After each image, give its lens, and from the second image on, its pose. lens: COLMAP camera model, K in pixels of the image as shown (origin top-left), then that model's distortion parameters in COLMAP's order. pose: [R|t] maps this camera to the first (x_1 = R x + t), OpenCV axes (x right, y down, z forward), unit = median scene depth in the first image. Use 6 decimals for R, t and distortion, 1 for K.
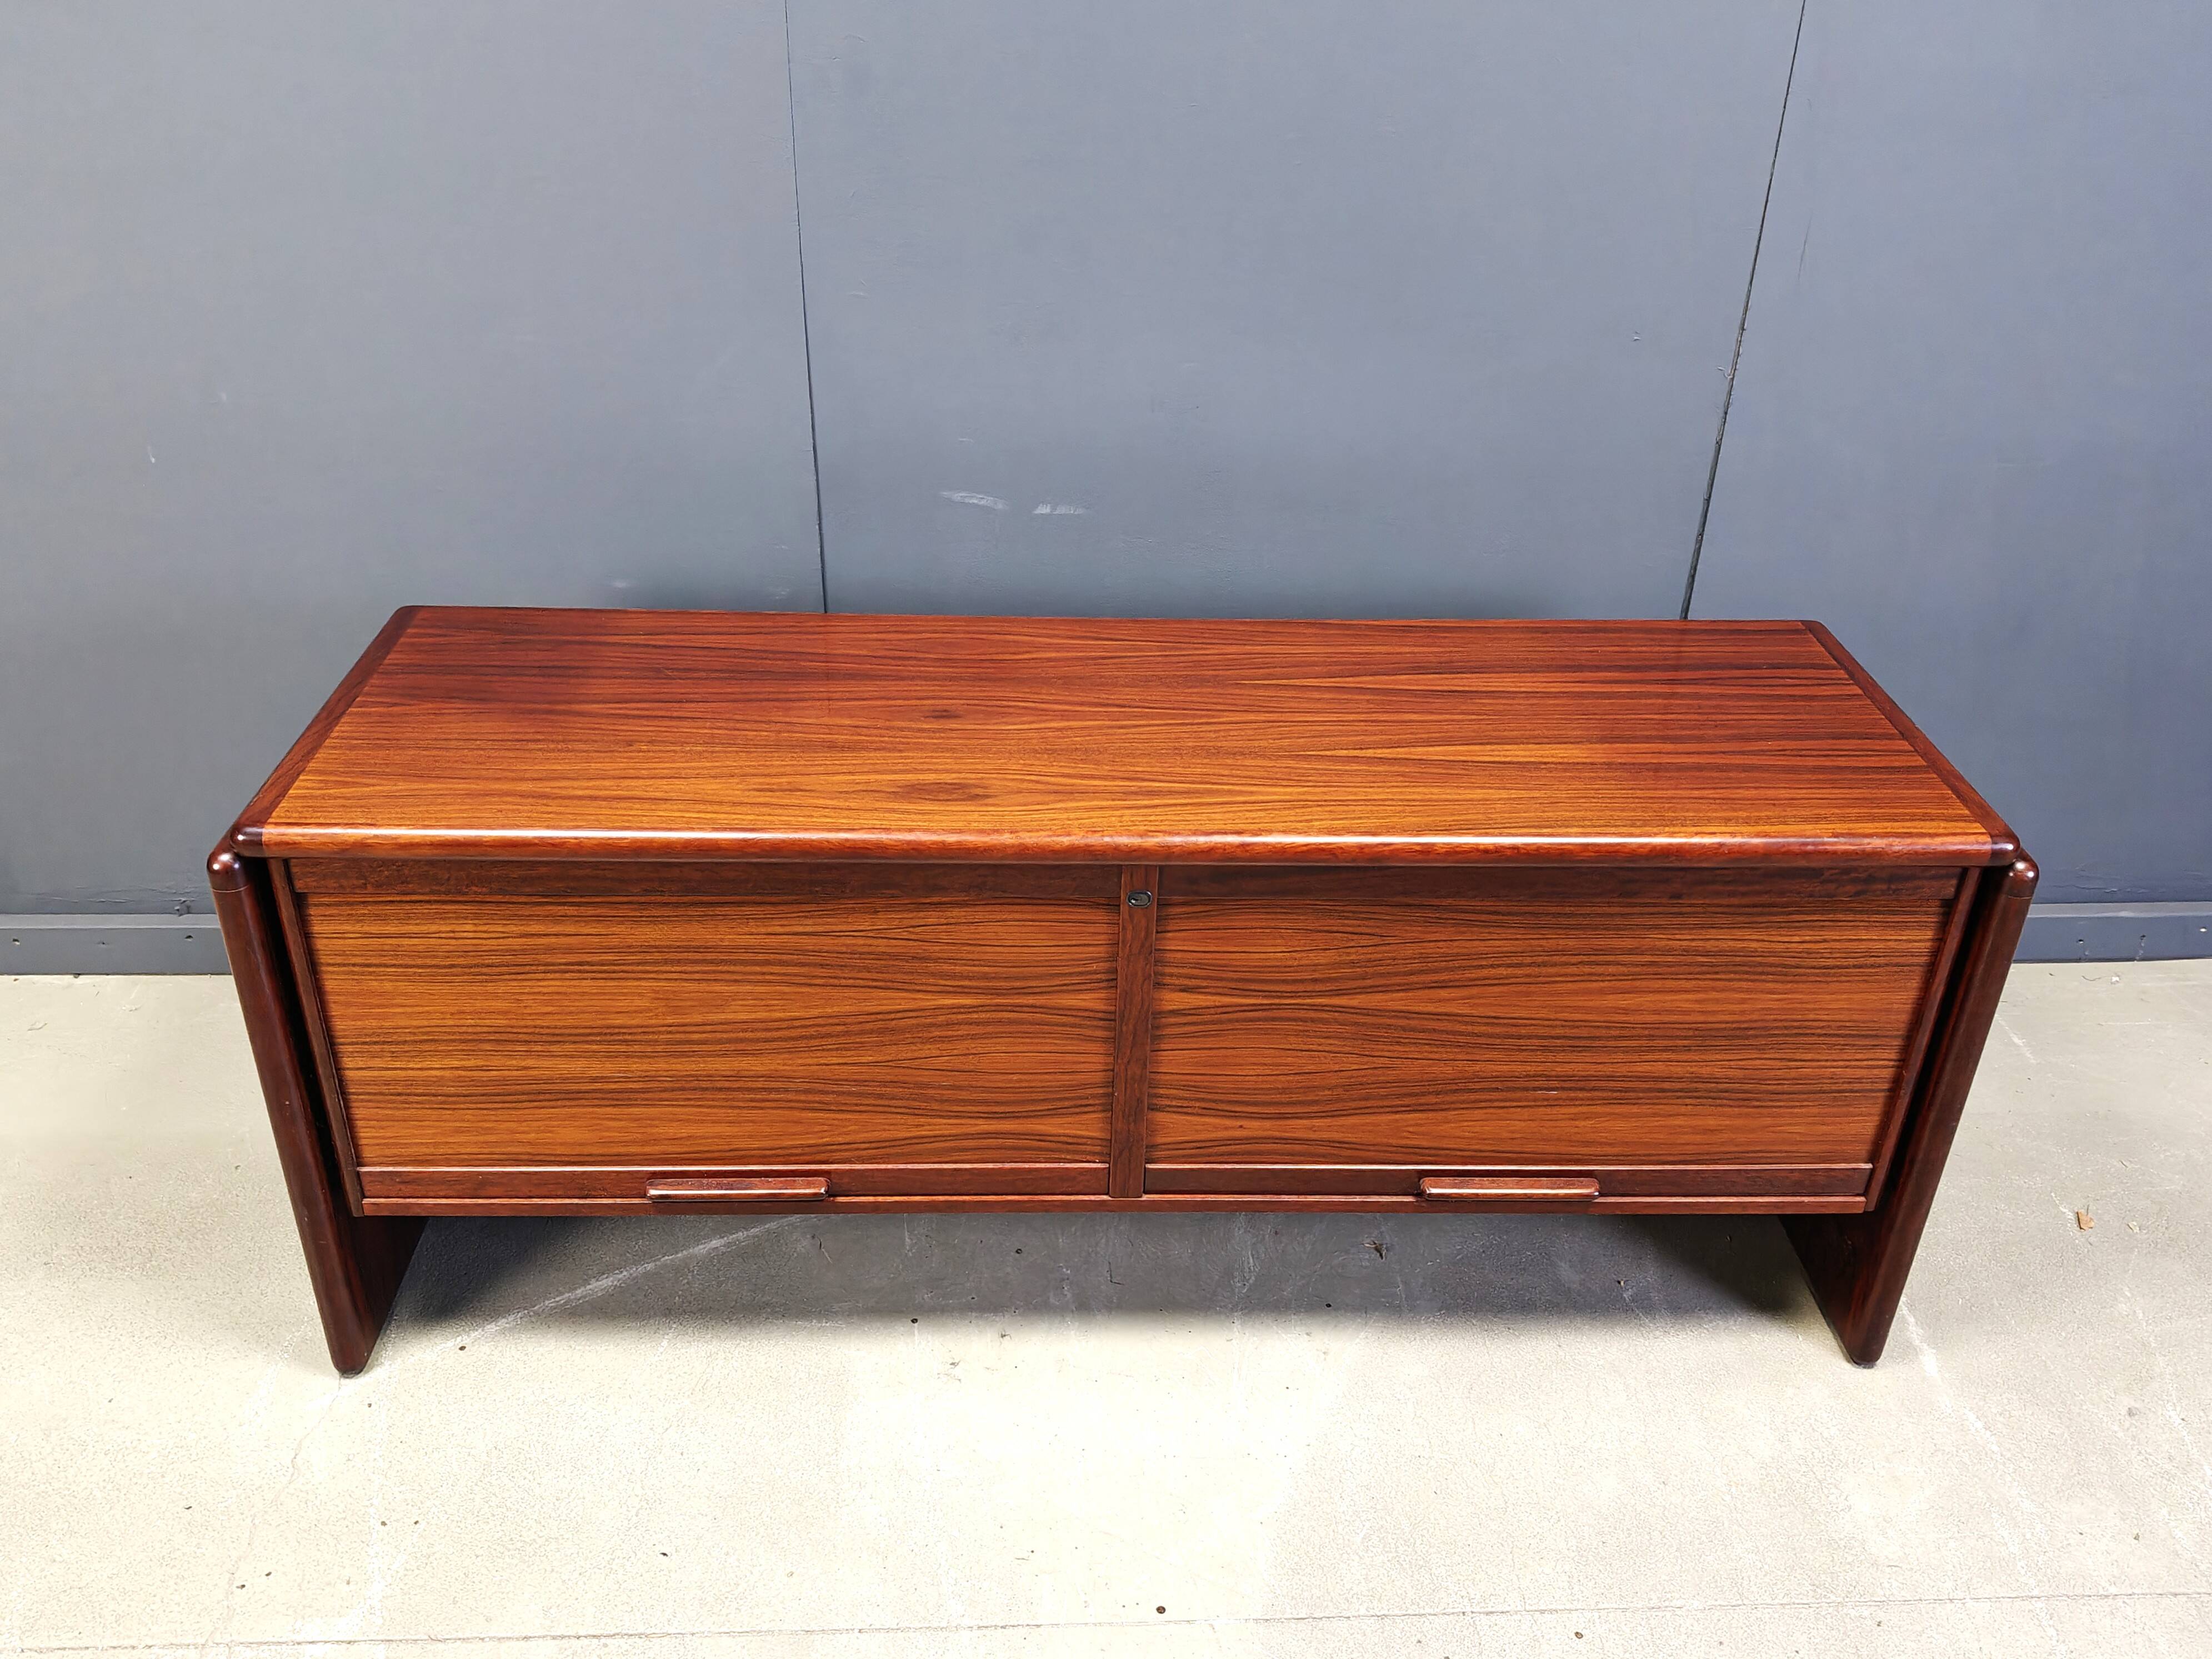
lens RADIAL K [[1818.9, 0, 1106.0], [0, 1818.9, 829.5], [0, 0, 1]] dist [0.122399, -0.244798]
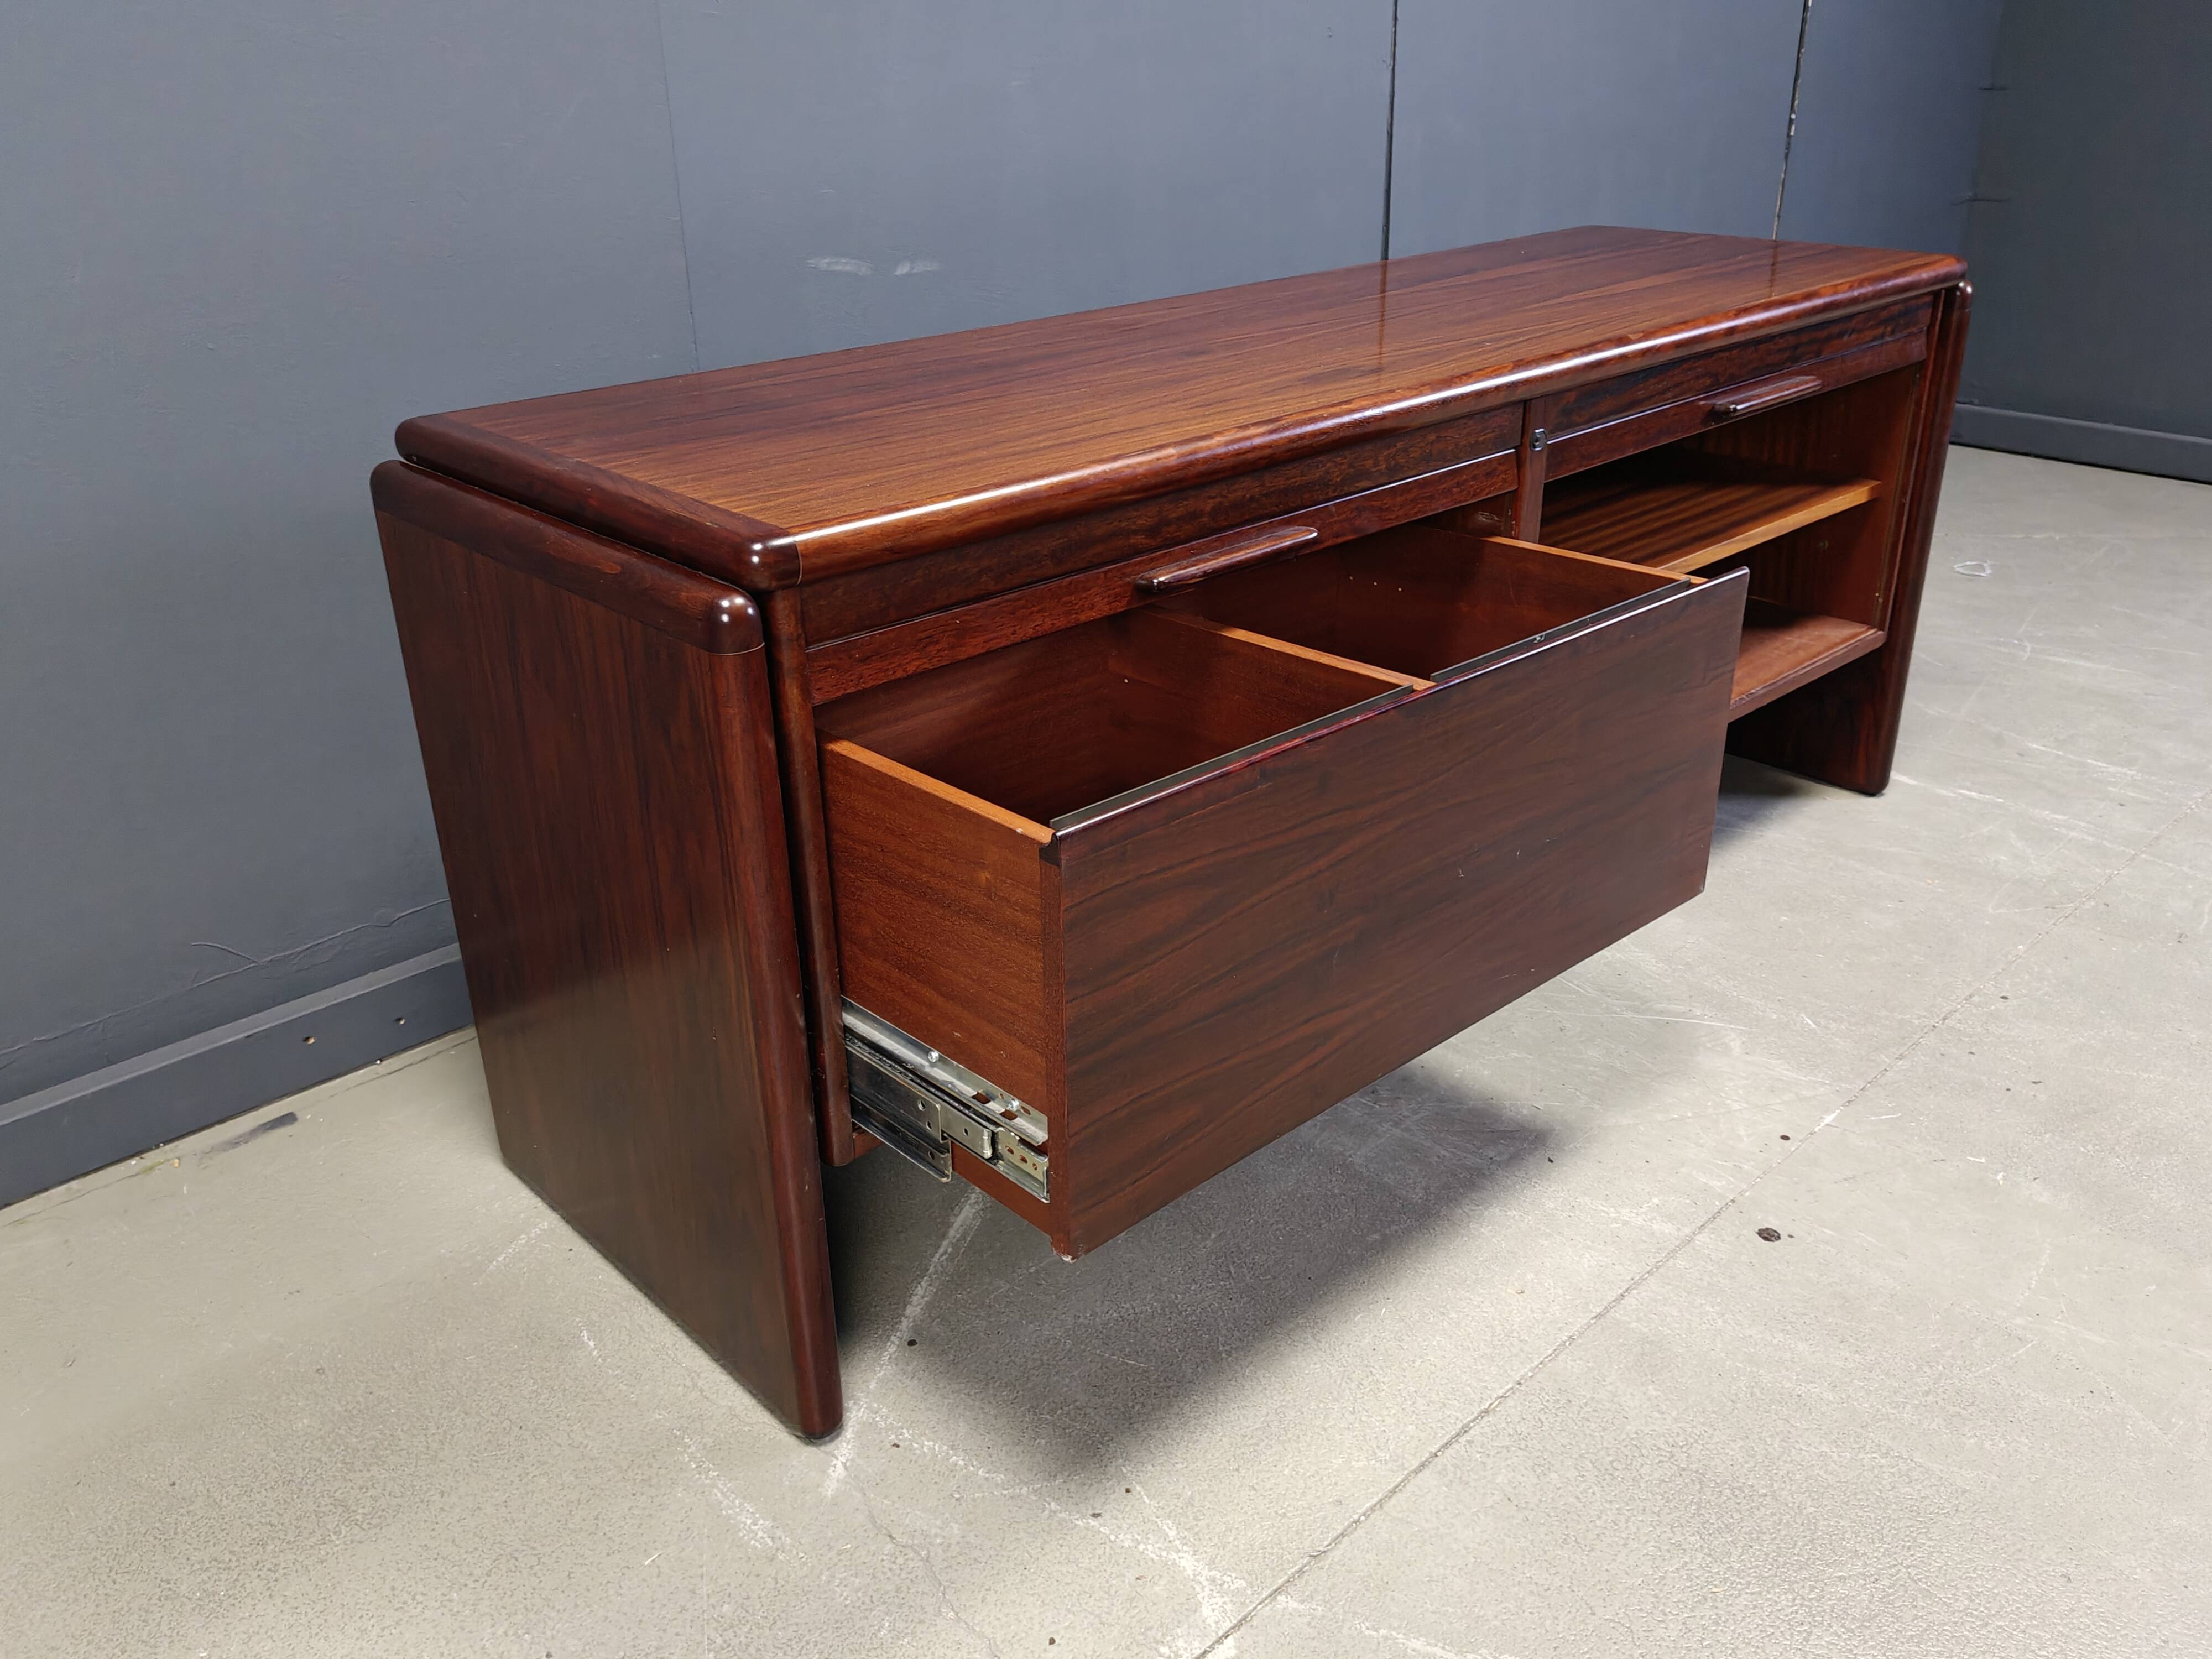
lens RADIAL K [[1775.2, 0, 1109.5], [0, 1775.2, 826.8], [0, 0, 1]] dist [0.162725, -0.385800]
pose [[0.752393, -0.310589, 0.580895, -0.716136], [0.362080, 0.931690, 0.029172, 0.111904], [-0.550275, 0.188382, 0.813456, 0.385347]]
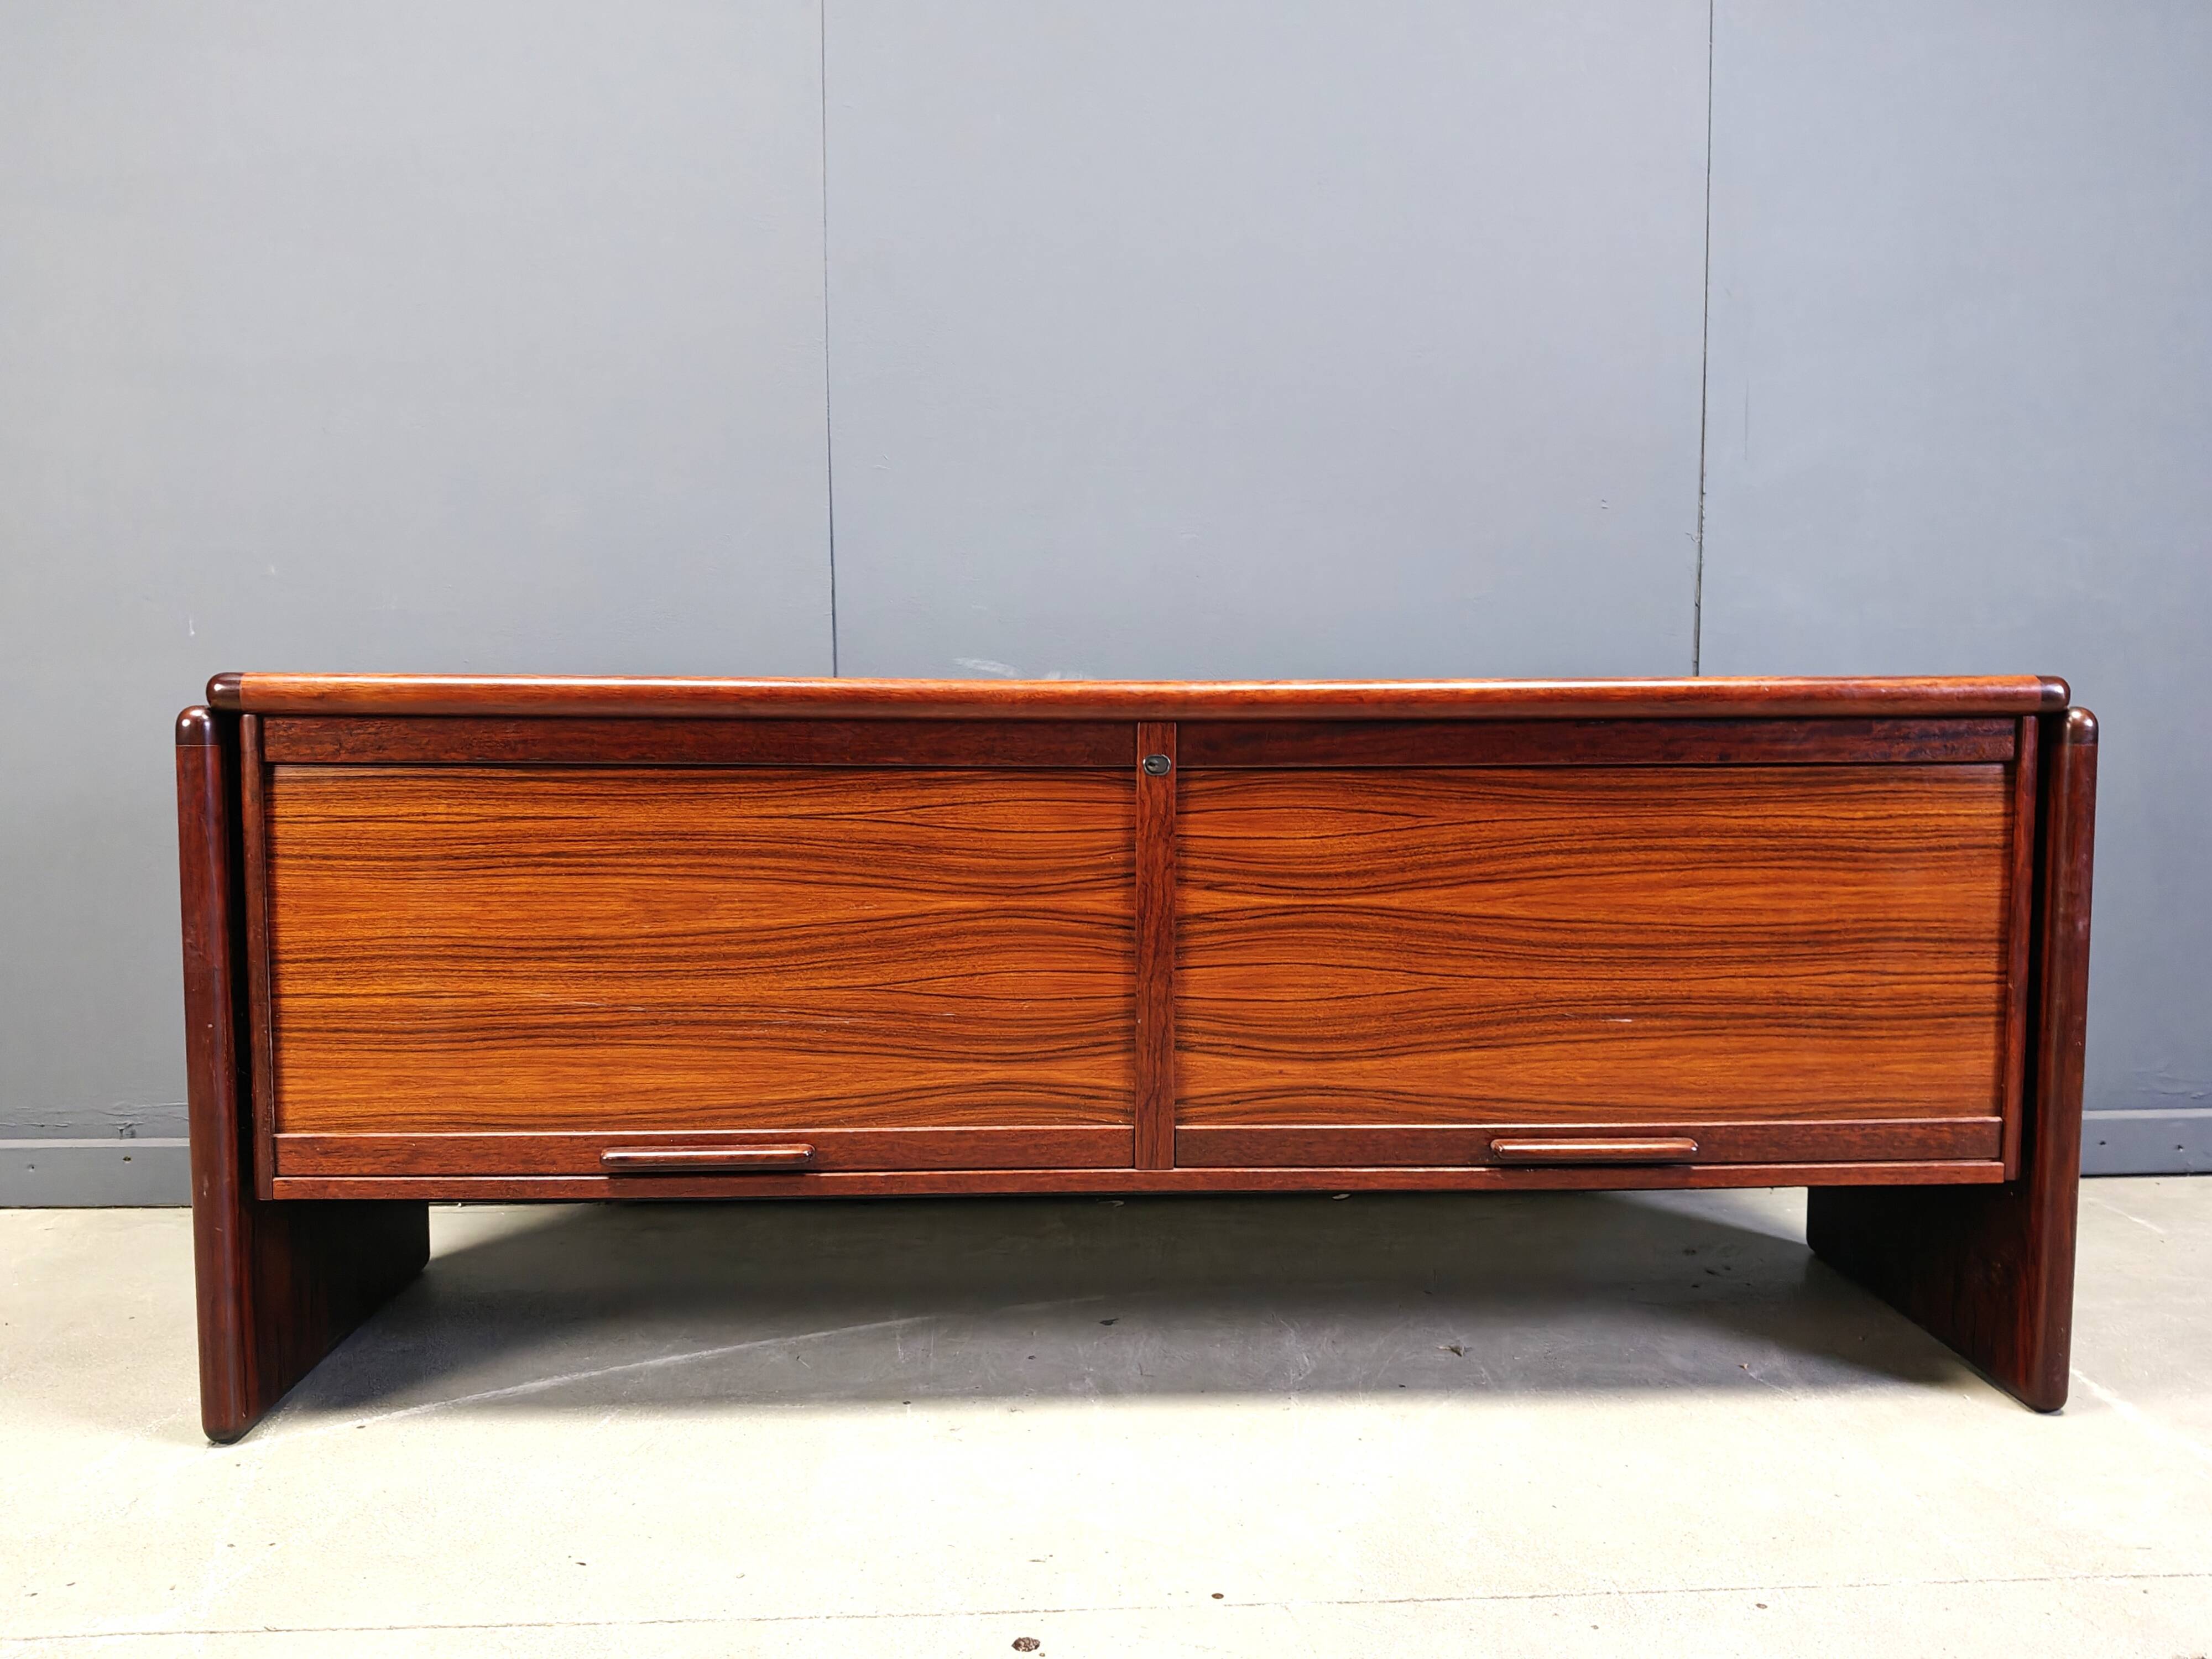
lens RADIAL K [[1769.6, 0, 1117.3], [0, 1769.6, 826.6], [0, 0, 1]] dist [0.093766, -0.173007]
pose [[0.999682, -0.024382, 0.006406, -0.008494], [0.024733, 0.899434, -0.436356, 0.446905], [0.004878, 0.436376, 0.899751, 0.179817]]
